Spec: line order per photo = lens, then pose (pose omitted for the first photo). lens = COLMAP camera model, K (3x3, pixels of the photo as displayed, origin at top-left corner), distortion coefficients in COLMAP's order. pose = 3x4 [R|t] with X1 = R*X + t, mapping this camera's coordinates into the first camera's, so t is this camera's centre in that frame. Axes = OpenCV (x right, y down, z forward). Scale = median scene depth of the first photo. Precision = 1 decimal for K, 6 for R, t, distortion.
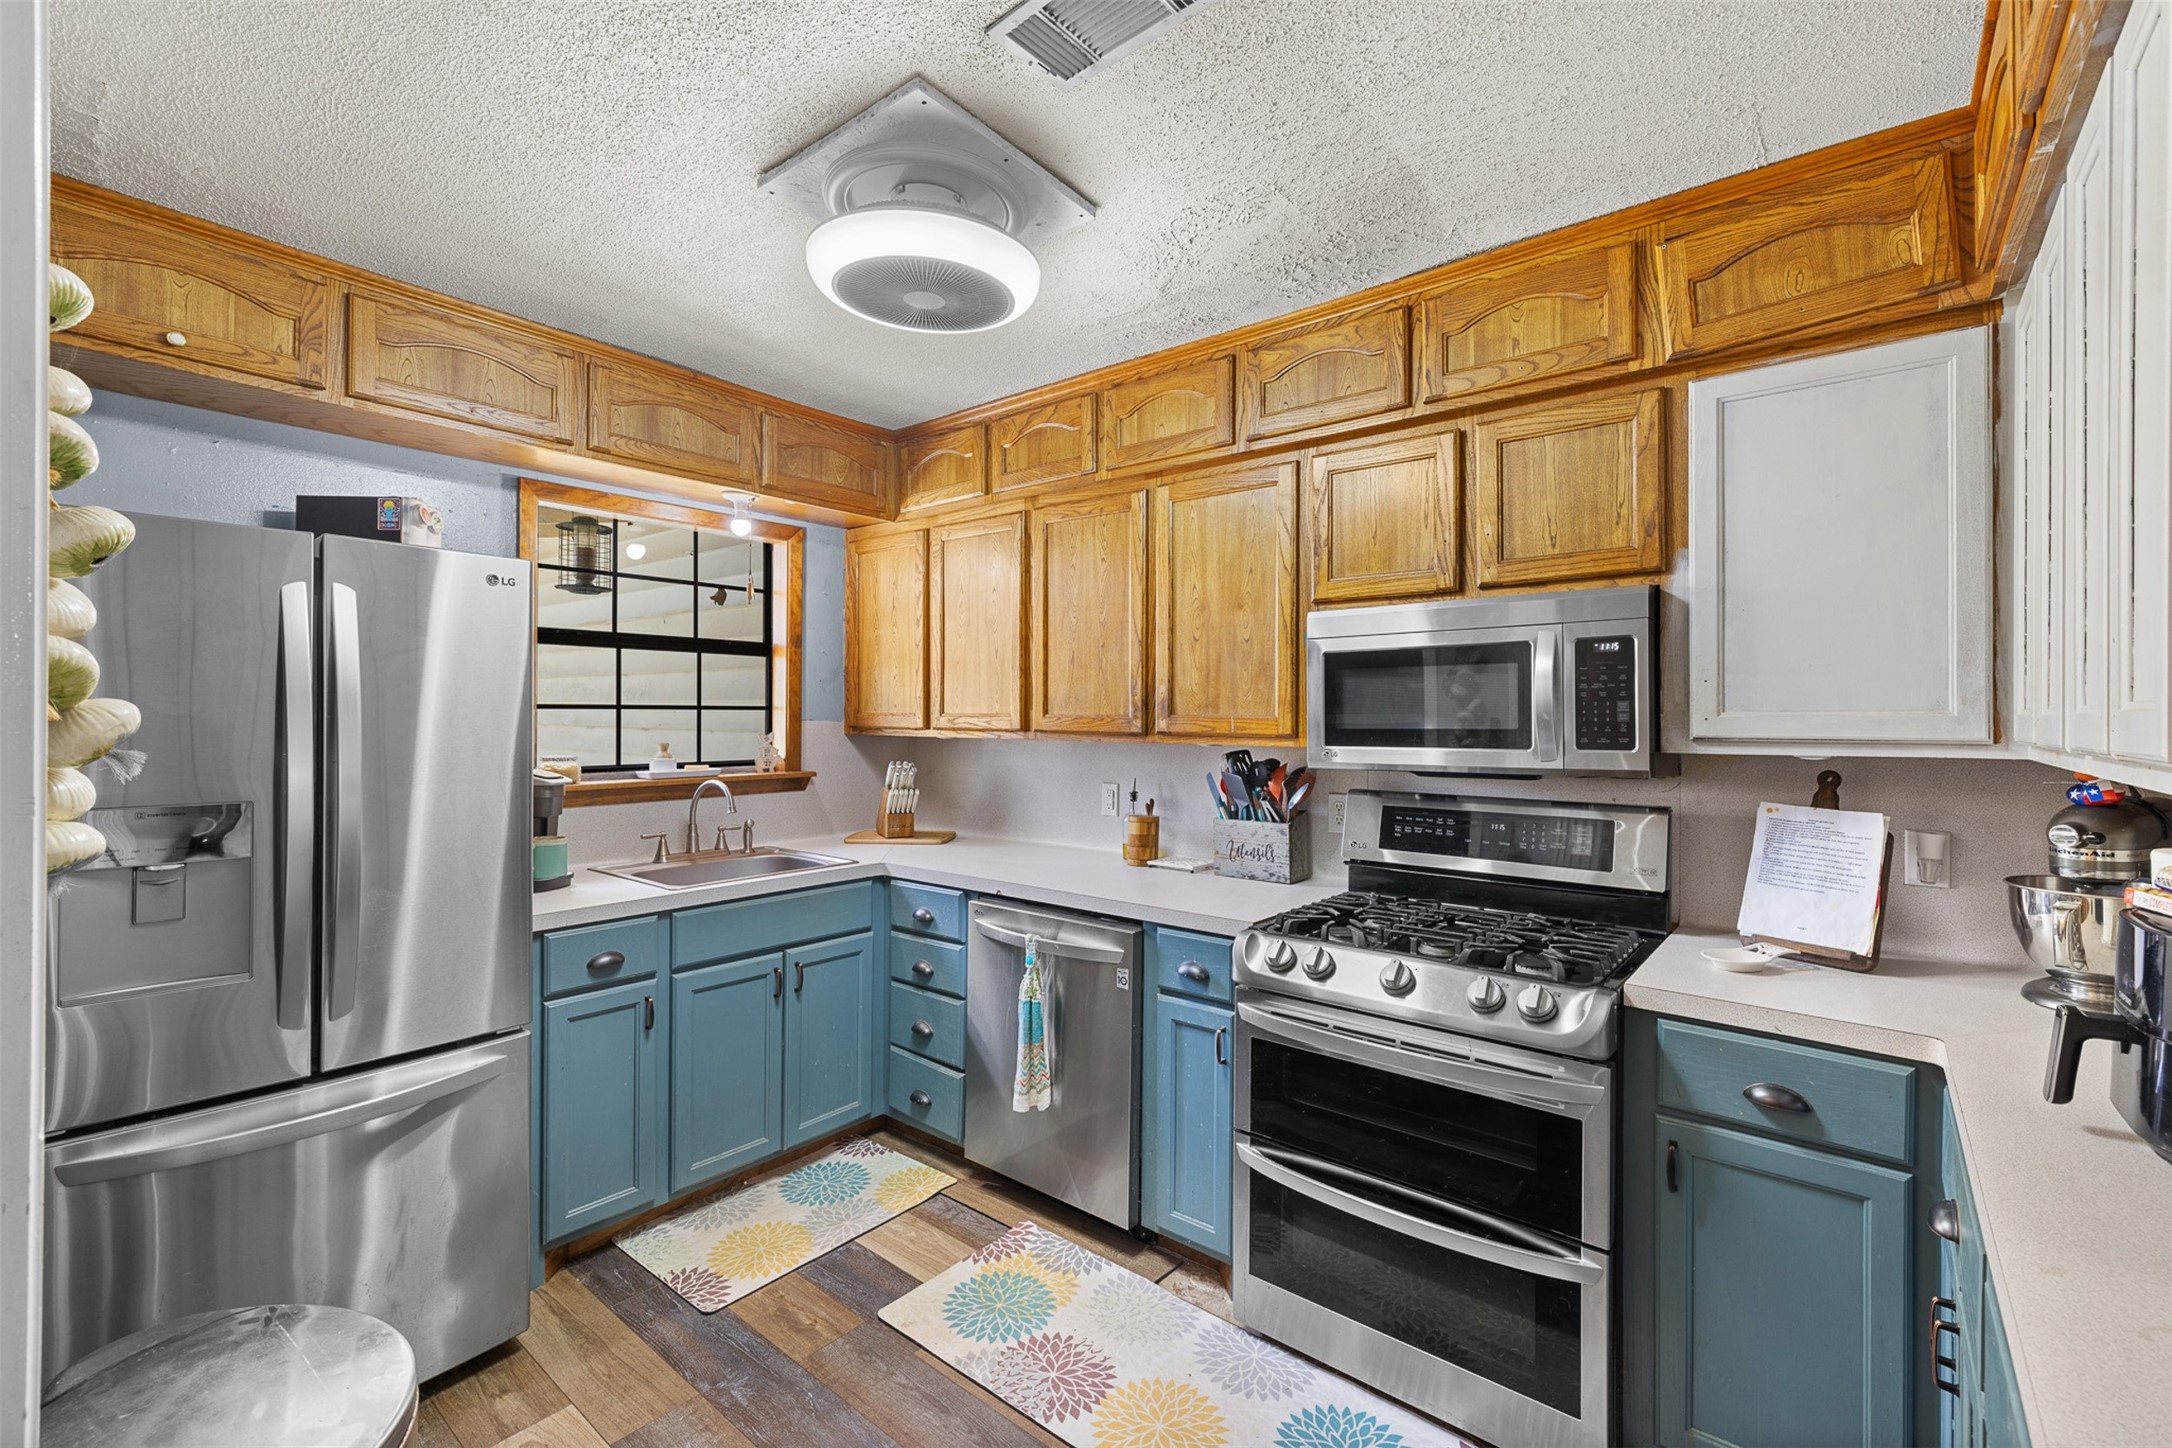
lens RADIAL K [[921.7, 0, 1083.5], [0, 921.7, 719.2], [0, 0, 1]] dist [-0.001457, 0.000071]
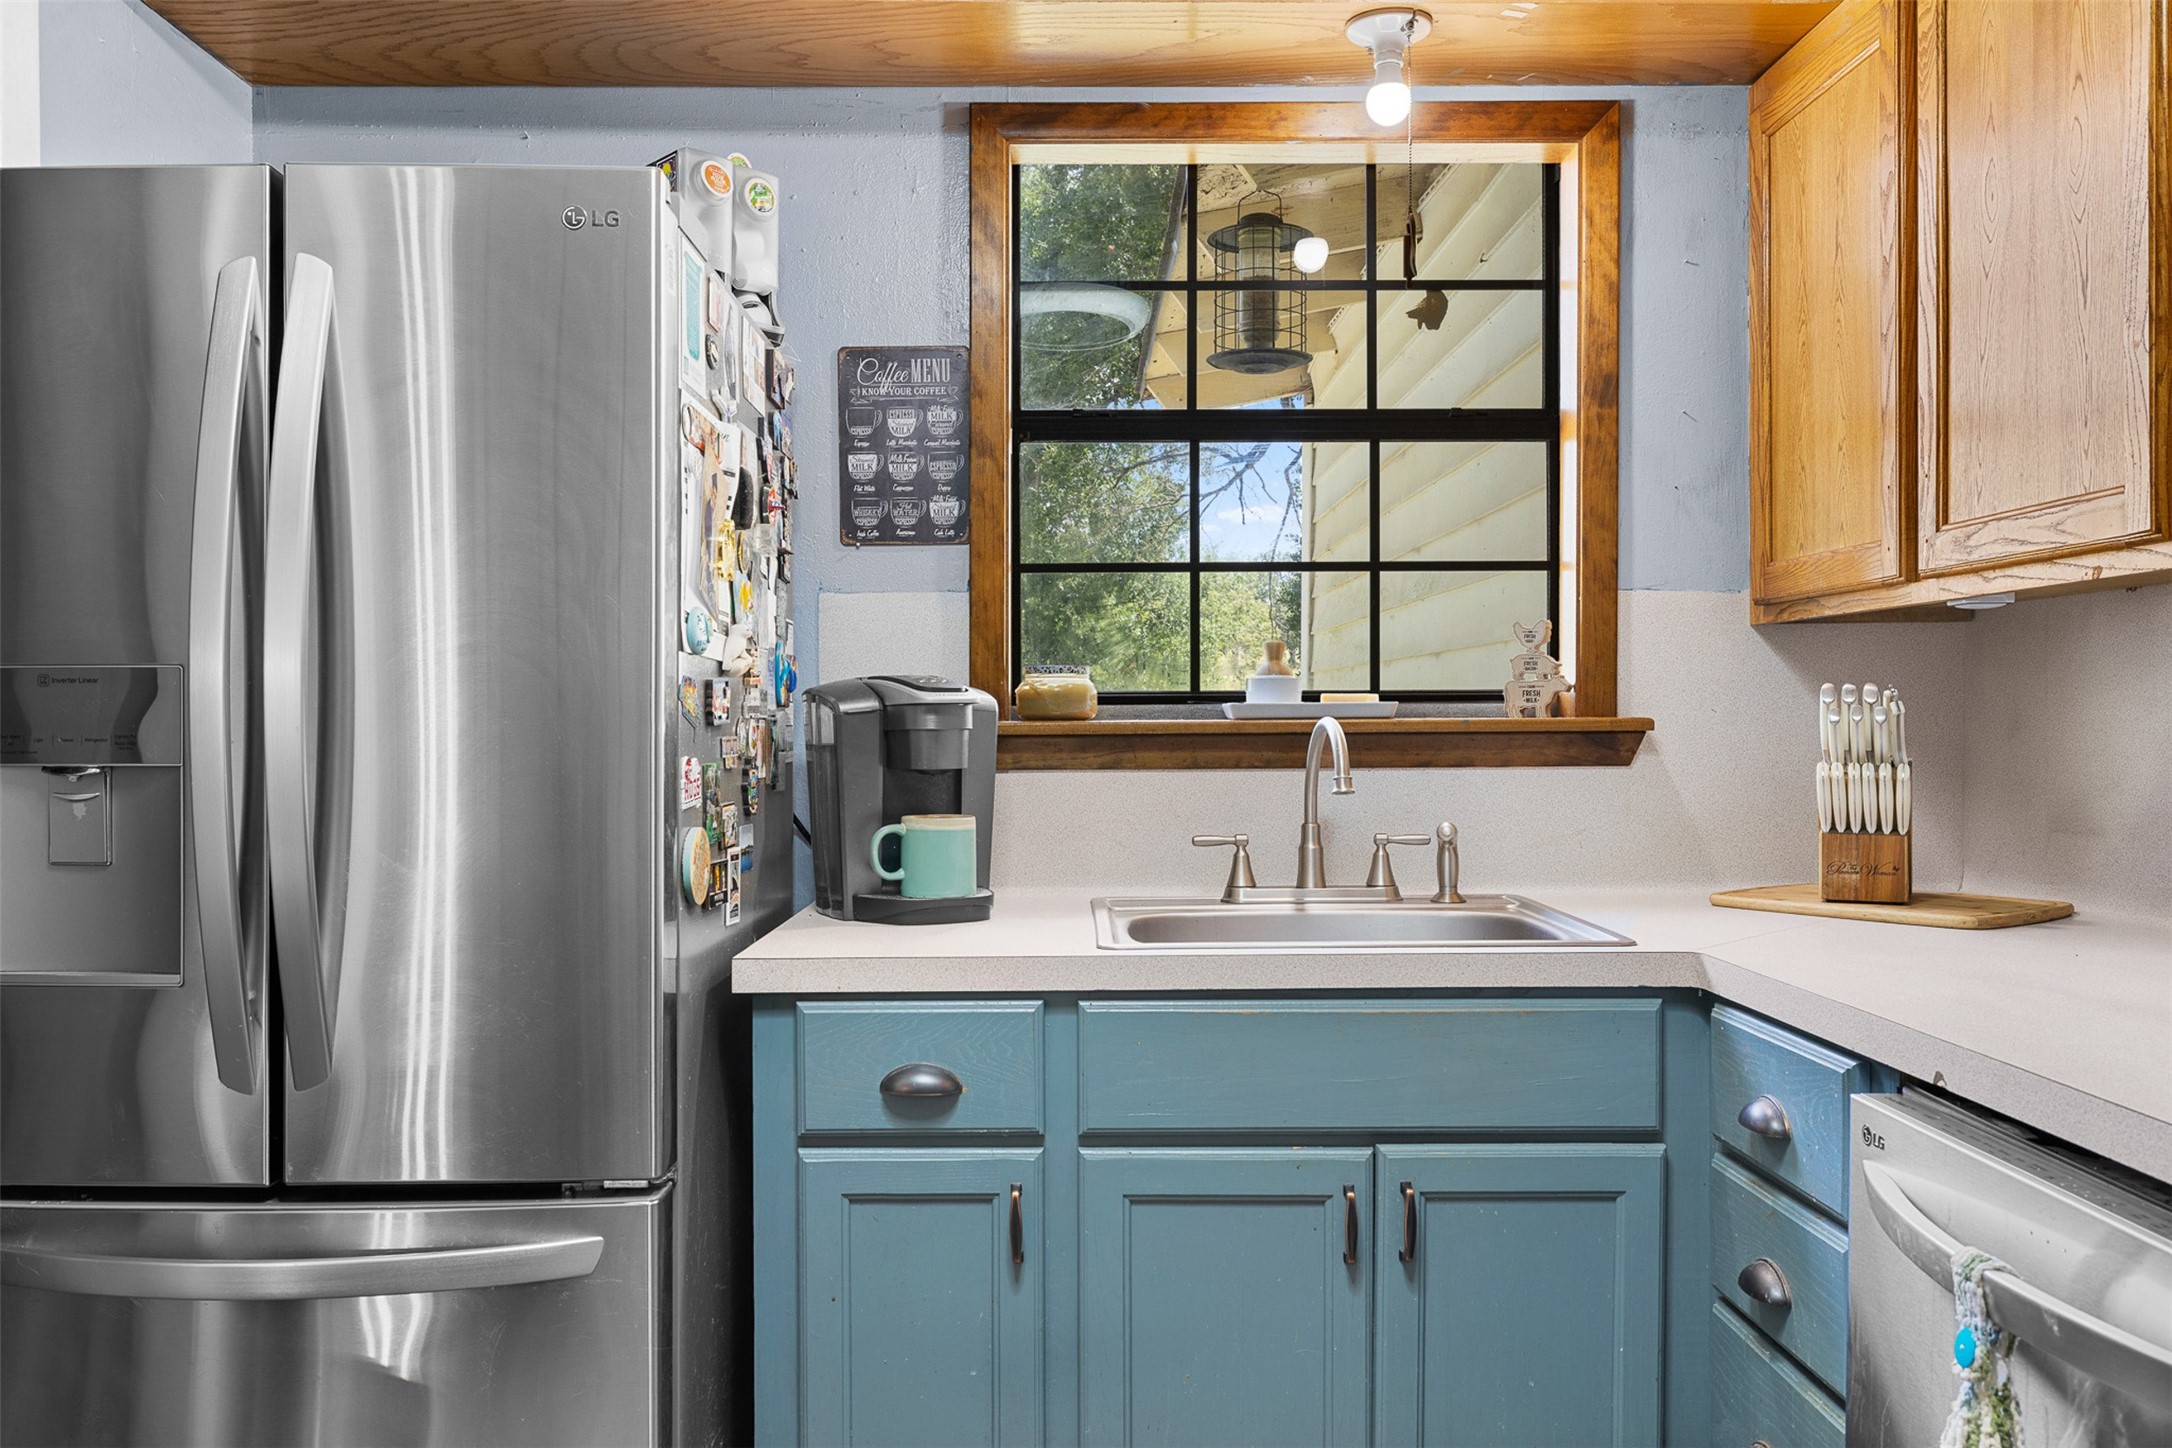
lens RADIAL K [[1705.6, 0, 1082.6], [0, 1705.6, 731.0], [0, 0, 1]] dist [-0.000776, -0.004056]
pose [[0.641198, -0.003884, -0.767366, 0.113673], [0.004064, 0.999990, -0.001665, 0.066272], [0.767365, -0.002051, 0.641208, 0.375235]]
